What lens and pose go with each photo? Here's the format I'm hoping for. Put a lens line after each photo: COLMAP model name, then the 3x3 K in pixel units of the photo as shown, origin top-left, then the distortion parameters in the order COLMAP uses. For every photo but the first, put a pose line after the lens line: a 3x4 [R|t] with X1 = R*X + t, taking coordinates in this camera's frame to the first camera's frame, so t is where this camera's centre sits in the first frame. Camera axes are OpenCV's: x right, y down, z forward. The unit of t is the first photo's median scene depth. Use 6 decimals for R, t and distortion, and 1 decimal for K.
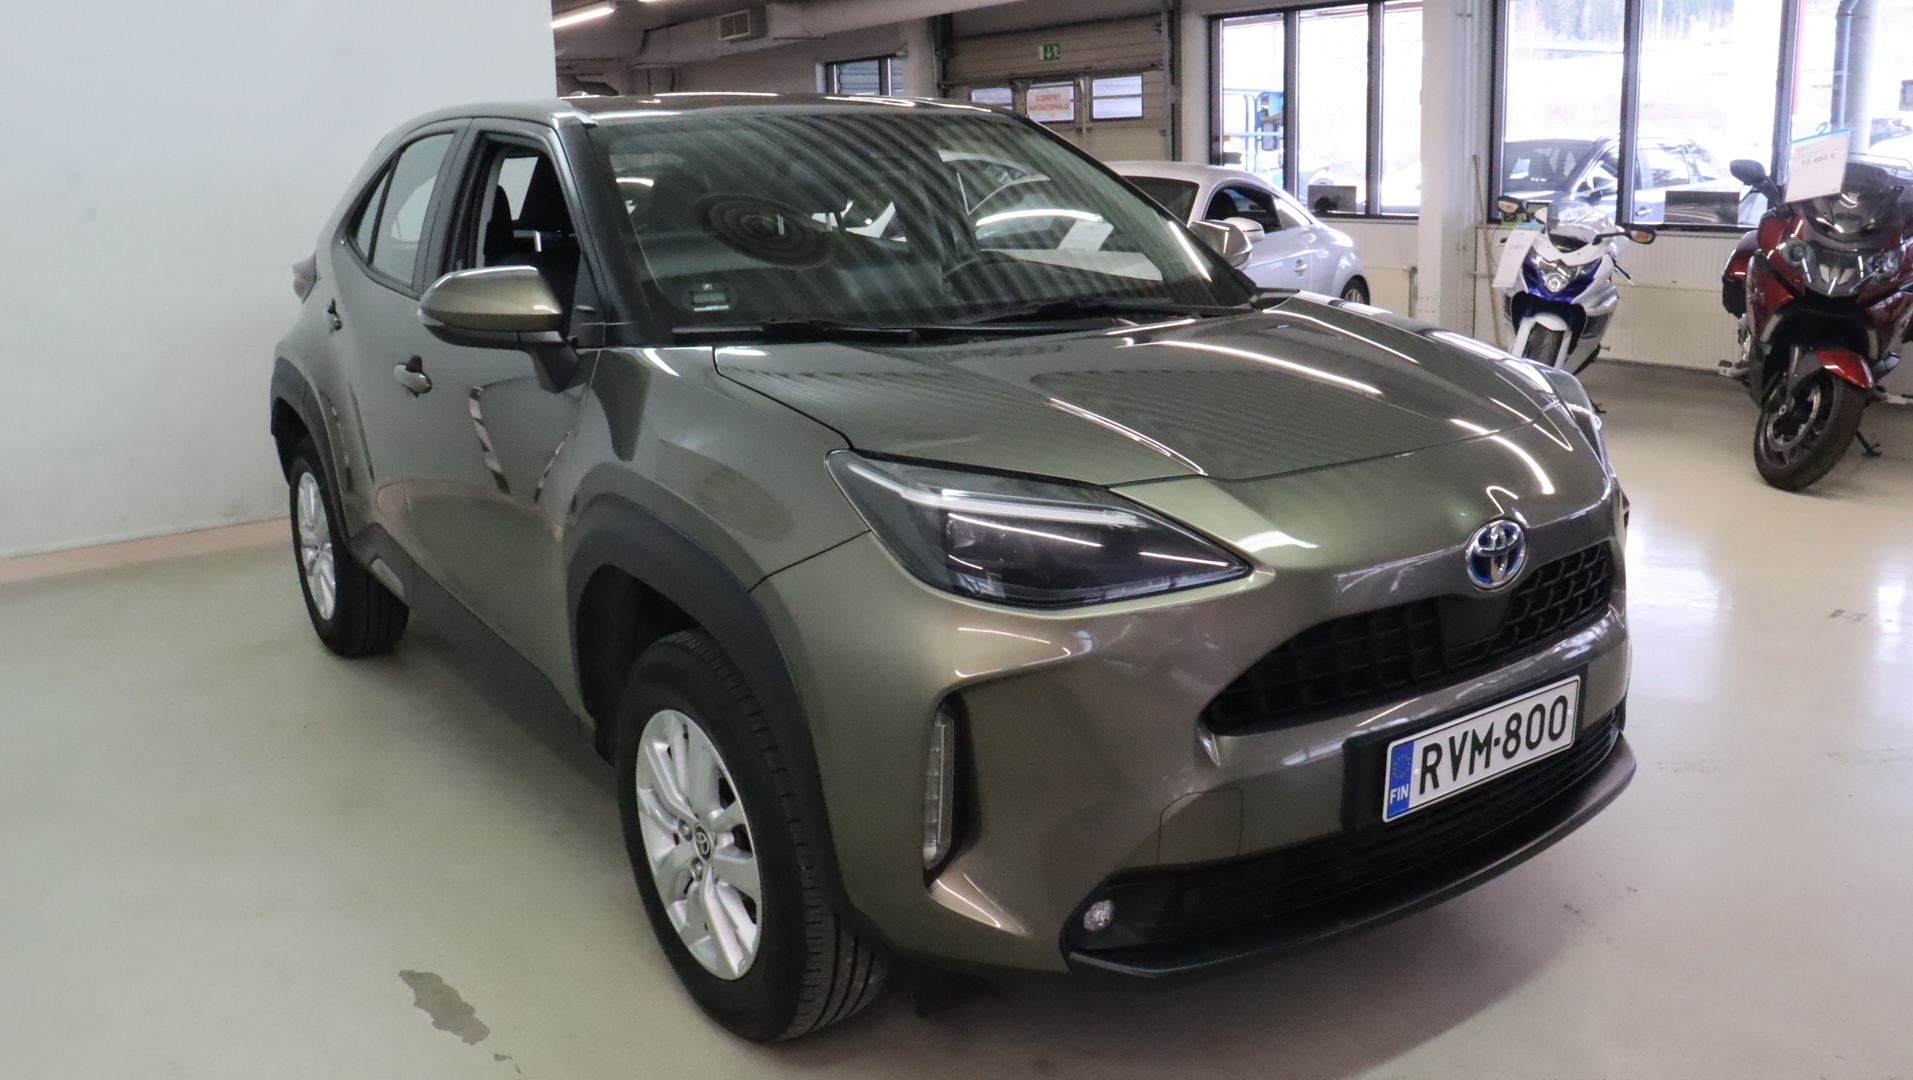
lens RADIAL K [[1605.7, 0, 956.5], [0, 1605.7, 540.0], [0, 0, 1]] dist [-0.160984, 0.111917]
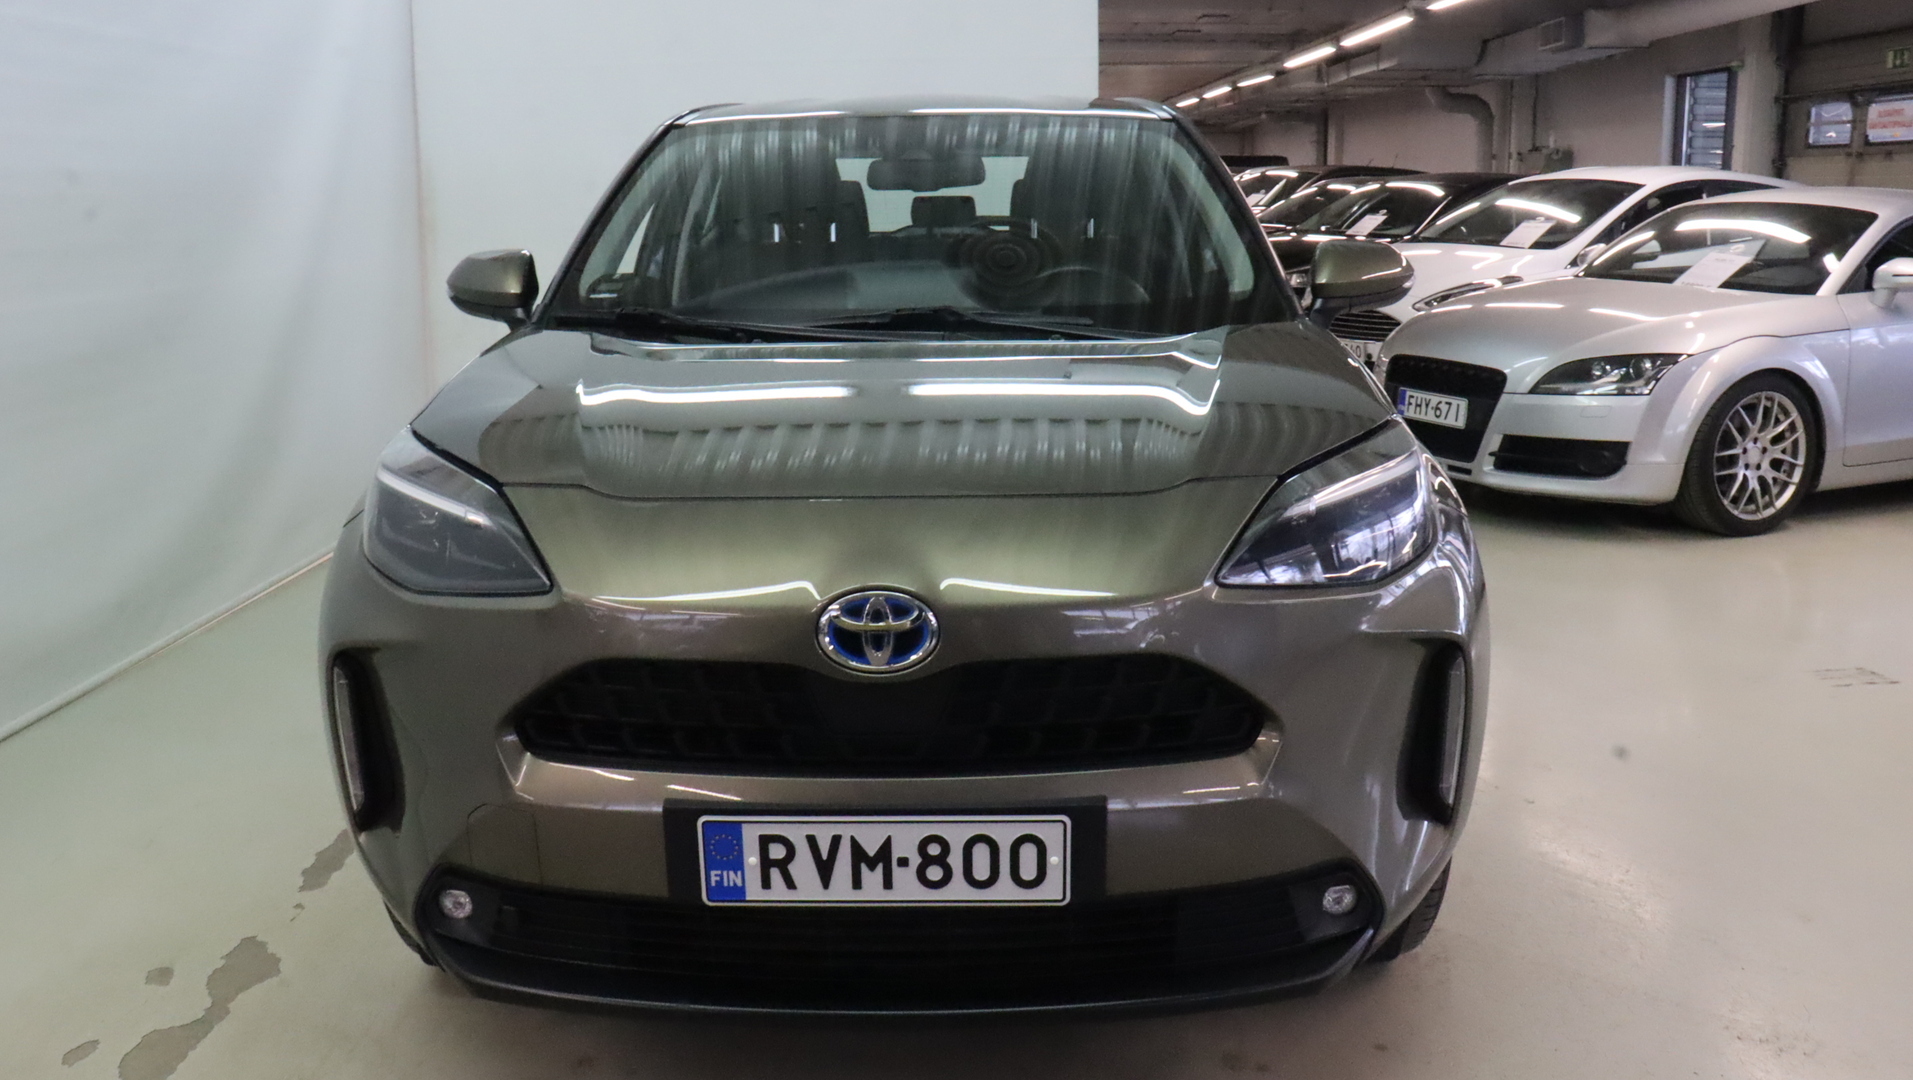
lens RADIAL K [[1605.7, 0, 956.5], [0, 1605.7, 540.0], [0, 0, 1]] dist [-0.160984, 0.111917]
pose [[0.795365, 0.140948, -0.589515, 0.845111], [-0.145836, 0.988516, 0.039585, -0.076028], [0.588325, 0.054488, 0.806787, 0.341165]]
